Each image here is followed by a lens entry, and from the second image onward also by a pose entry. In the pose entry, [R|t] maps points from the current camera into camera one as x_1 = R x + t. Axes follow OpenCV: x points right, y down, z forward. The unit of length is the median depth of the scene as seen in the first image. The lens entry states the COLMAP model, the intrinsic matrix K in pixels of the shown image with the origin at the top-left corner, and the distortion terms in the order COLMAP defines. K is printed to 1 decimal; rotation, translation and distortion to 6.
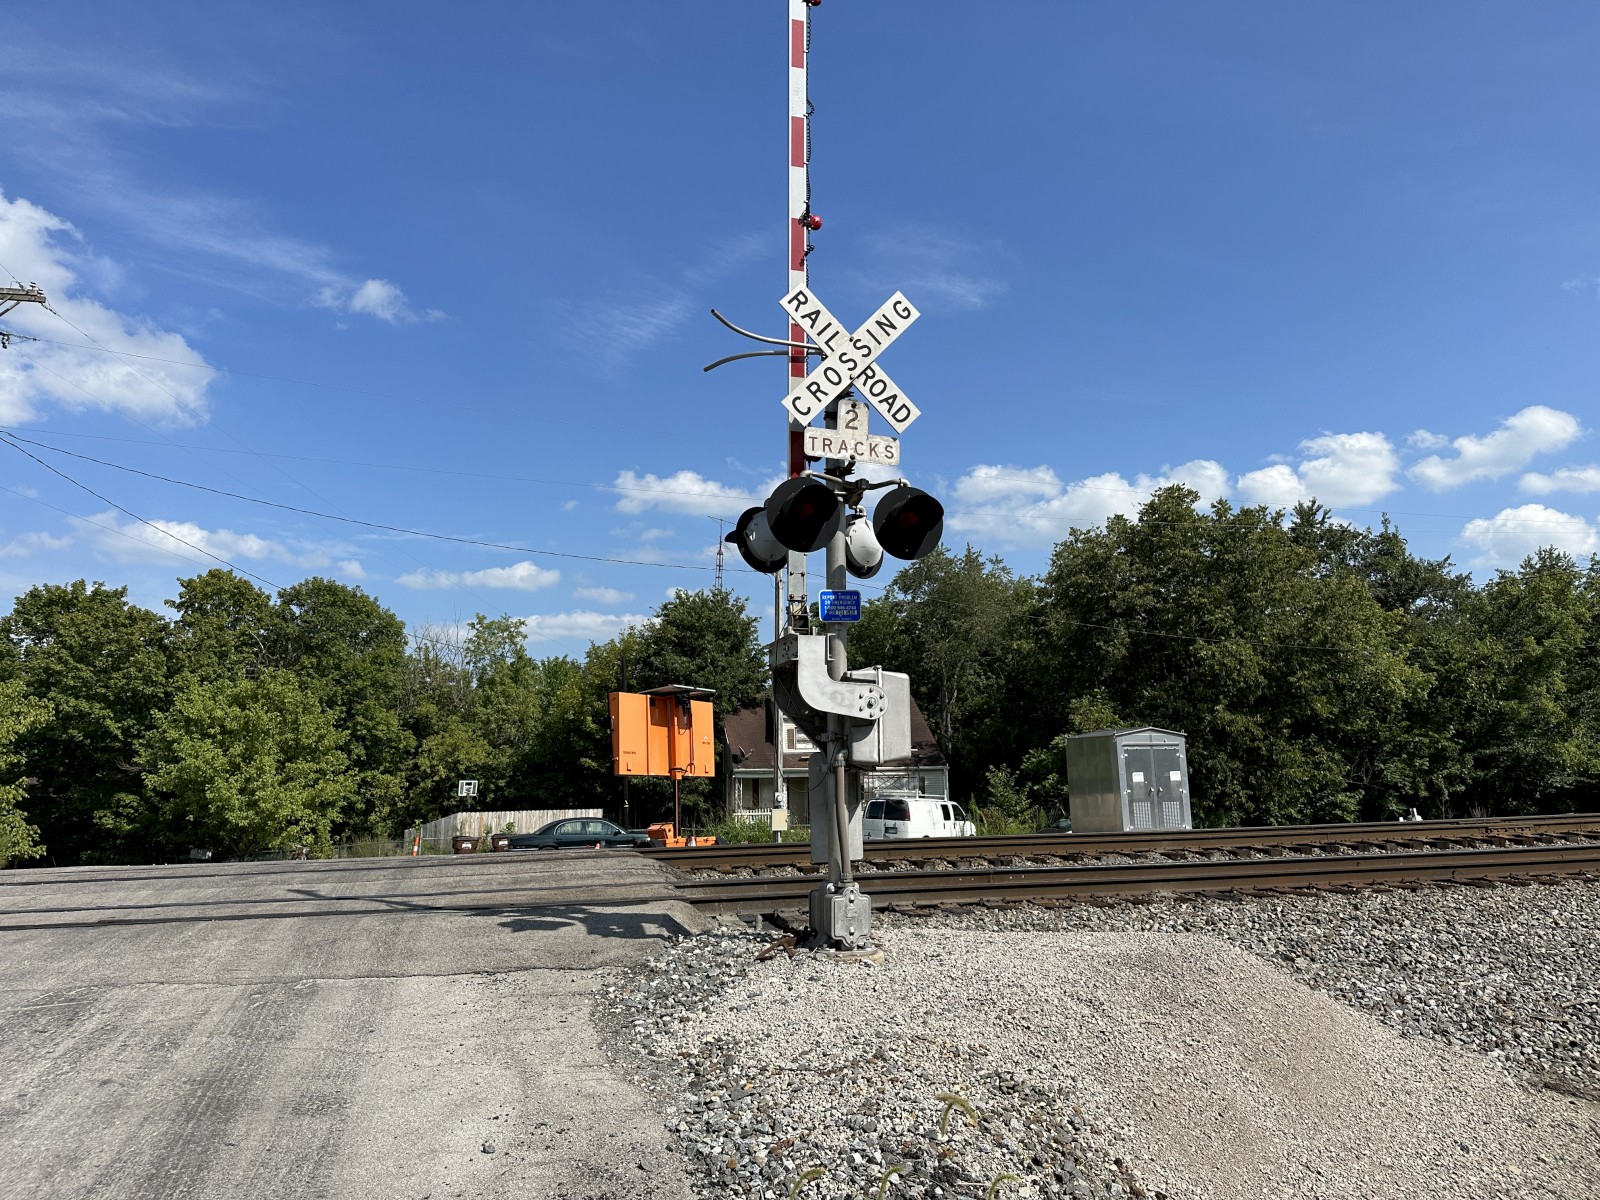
lens RADIAL K [[1129.8, 0, 819.3], [0, 1129.8, 588.9], [0, 0, 1]] dist [0.131252, -0.229289]
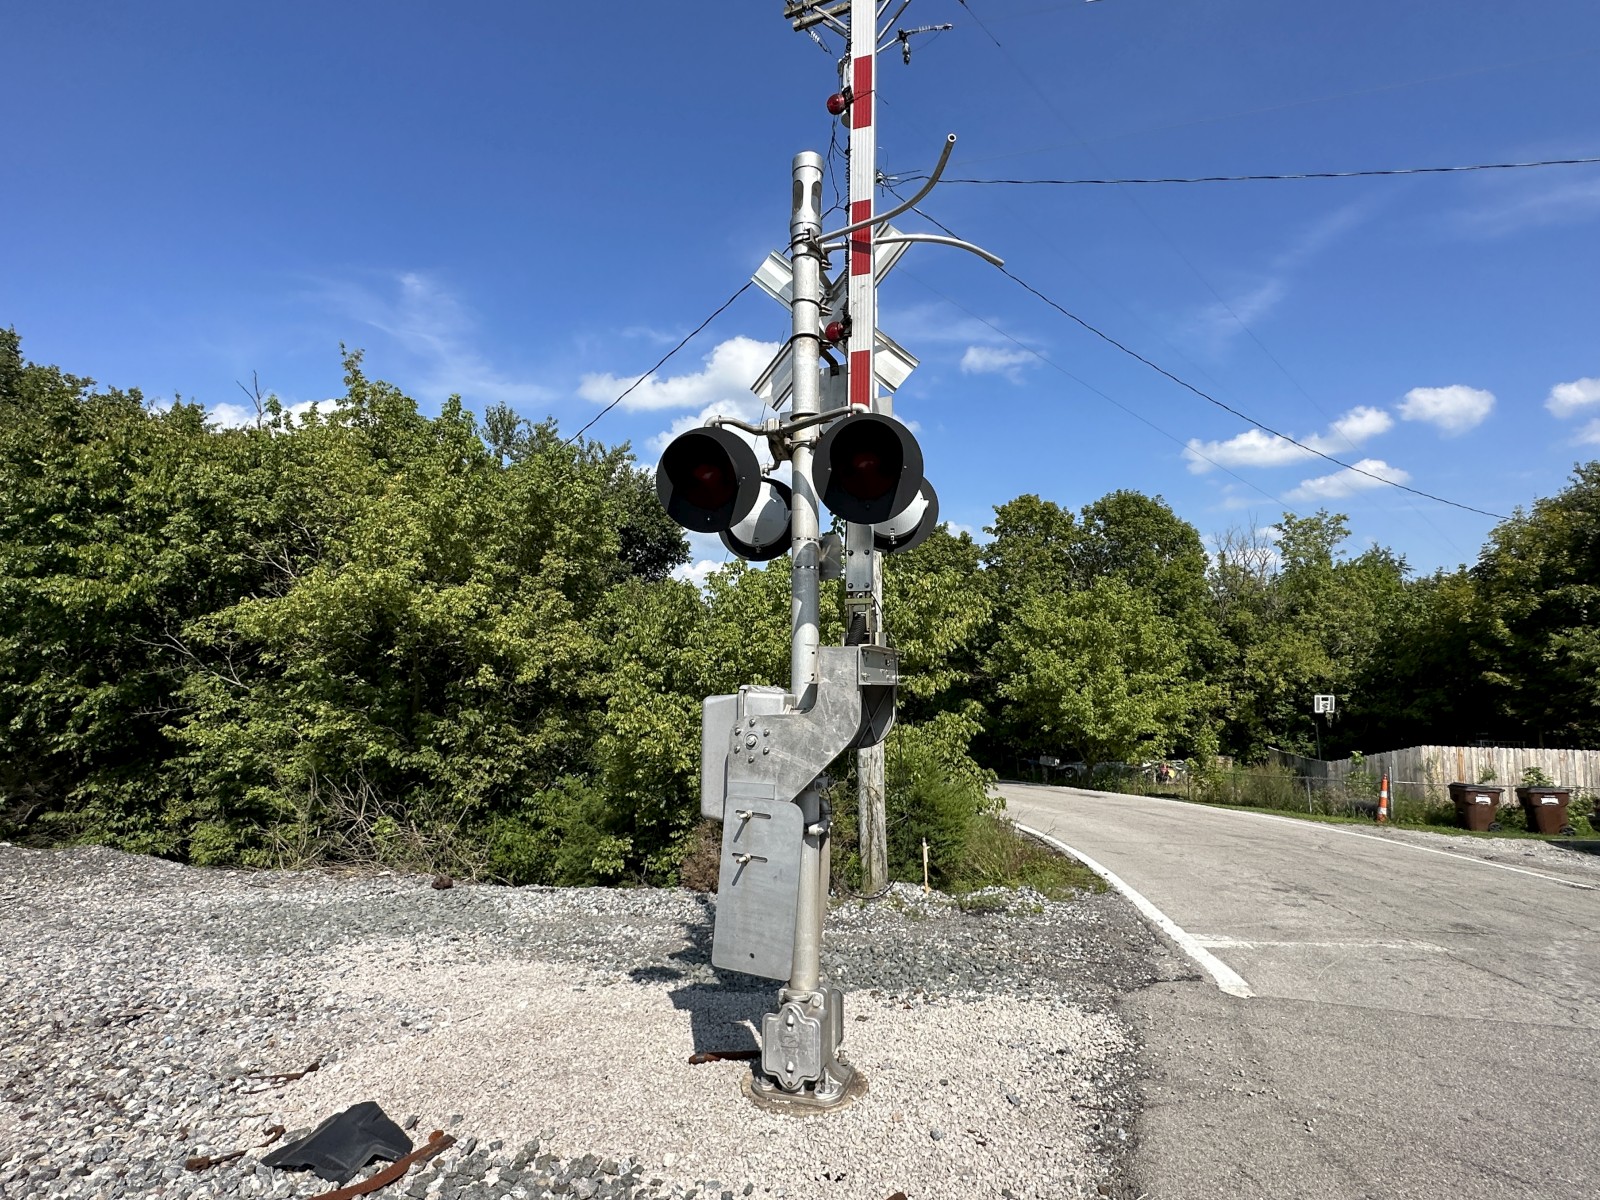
lens RADIAL K [[819.5, 0, 800.0], [0, 819.5, 600.0], [0, 0, 1]] dist [-0.000165, -0.000936]
pose [[0.786244, -0.049349, -0.615943, -0.257628], [0.089958, 0.995327, 0.035085, 0.041664], [0.611333, -0.082994, 0.787009, 0.301213]]
